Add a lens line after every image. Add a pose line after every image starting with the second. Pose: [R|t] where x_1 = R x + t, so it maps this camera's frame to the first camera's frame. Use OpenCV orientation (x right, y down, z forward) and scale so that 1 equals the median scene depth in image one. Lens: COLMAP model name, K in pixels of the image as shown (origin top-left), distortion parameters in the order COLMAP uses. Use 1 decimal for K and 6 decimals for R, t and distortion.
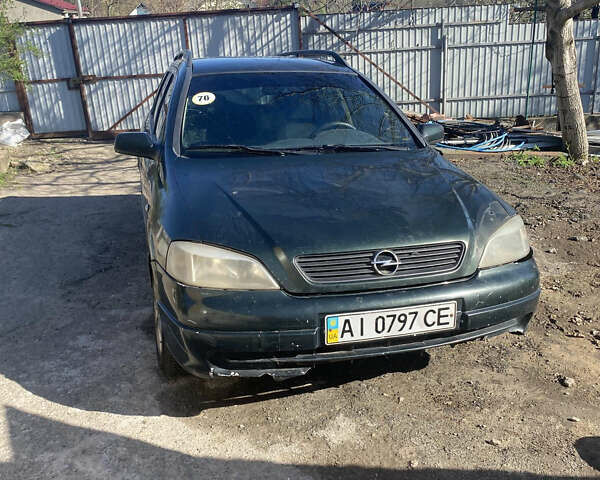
lens RADIAL K [[553.3, 0, 296.8], [0, 553.3, 238.6], [0, 0, 1]] dist [0.030313, 0.000000]
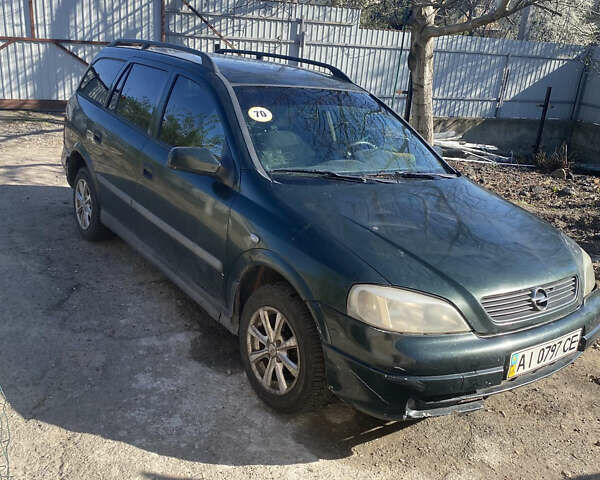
lens RADIAL K [[553.3, 0, 295.9], [0, 553.3, 241.6], [0, 0, 1]] dist [0.030313, 0.000000]
pose [[0.939491, -0.011061, 0.342396, -0.108704], [-0.003492, 0.999117, 0.041858, -0.018559], [-0.342557, -0.040521, 0.938623, 0.020723]]
